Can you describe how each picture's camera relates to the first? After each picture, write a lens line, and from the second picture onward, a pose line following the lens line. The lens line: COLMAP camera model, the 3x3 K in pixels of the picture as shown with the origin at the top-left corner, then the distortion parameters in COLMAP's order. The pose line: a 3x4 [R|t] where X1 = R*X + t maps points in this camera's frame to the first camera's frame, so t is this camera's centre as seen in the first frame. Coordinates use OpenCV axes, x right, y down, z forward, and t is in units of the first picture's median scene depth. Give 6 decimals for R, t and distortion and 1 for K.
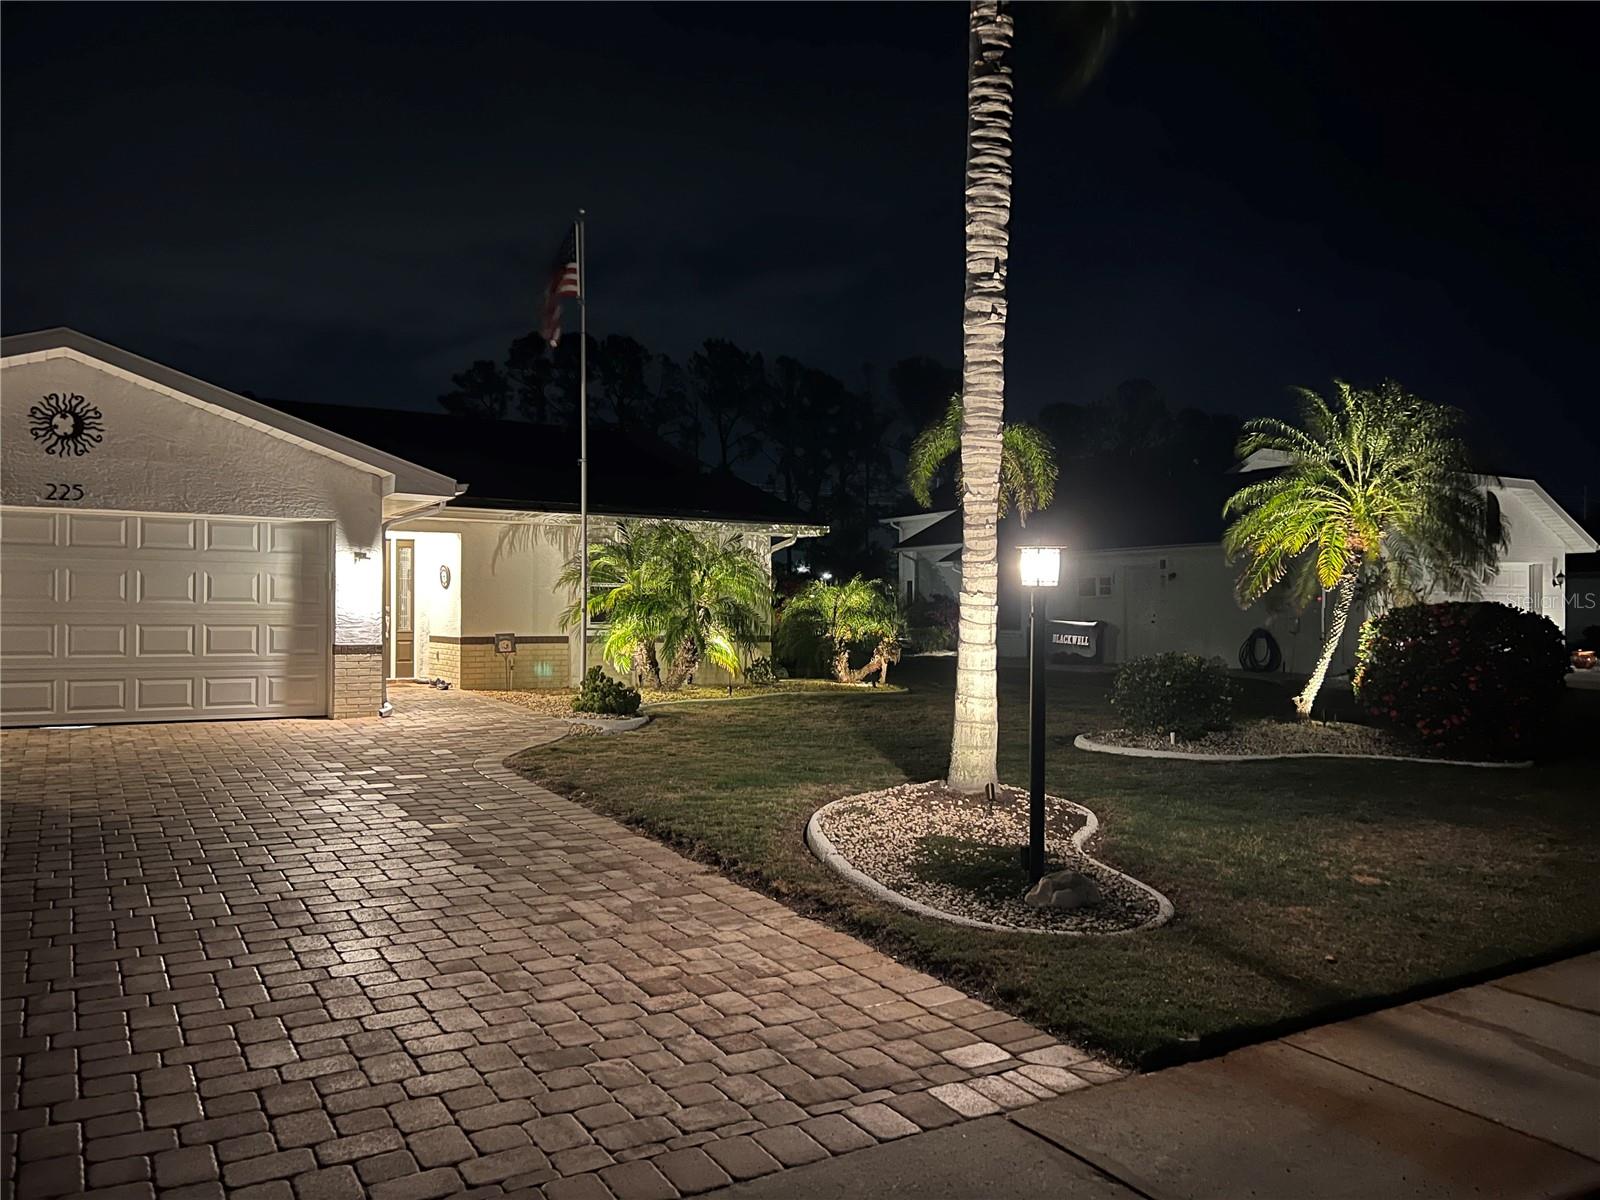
lens RADIAL K [[1203.6, 0, 810.4], [0, 1203.6, 608.2], [0, 0, 1]] dist [0.074370, -0.089188]
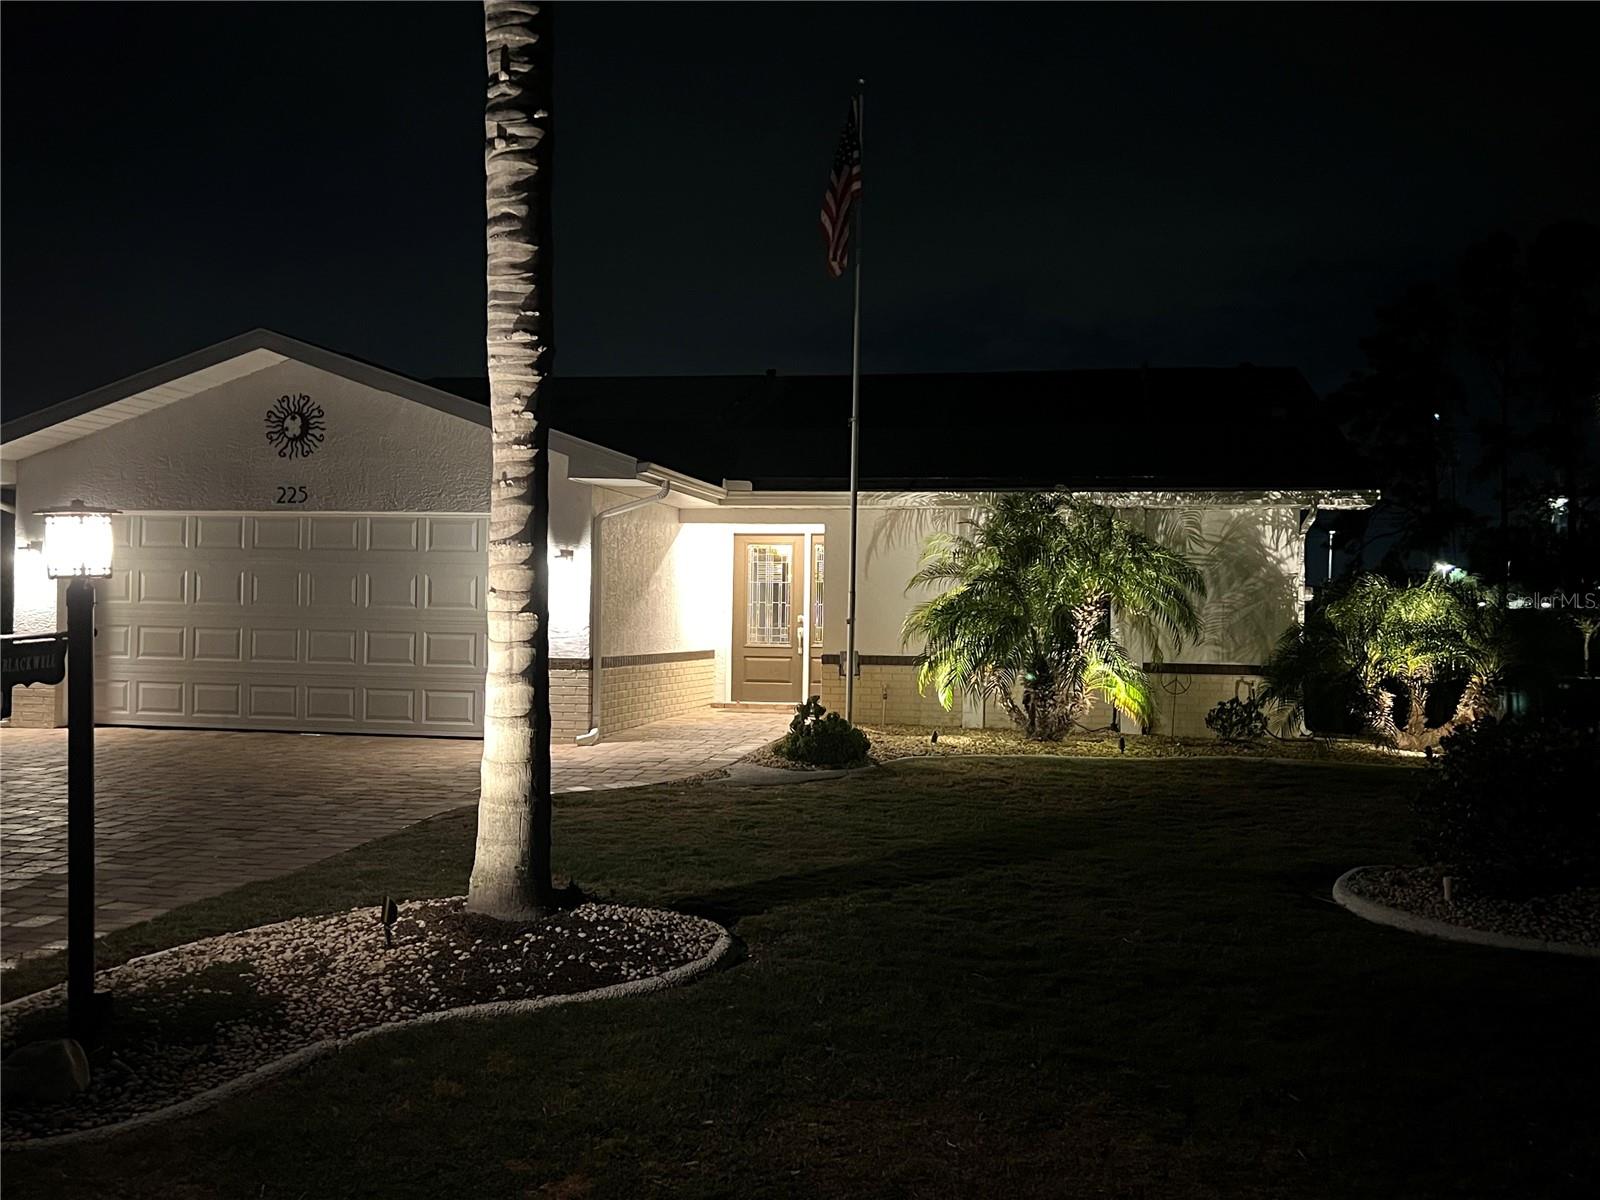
lens RADIAL K [[1541.8, 0, 802.4], [0, 1541.8, 603.5], [0, 0, 1]] dist [0.083554, 0.000000]
pose [[0.746757, 0.000969, -0.665096, 0.467935], [-0.010699, 0.999887, -0.010556, 0.001172], [0.665010, 0.014999, 0.746684, 0.298462]]
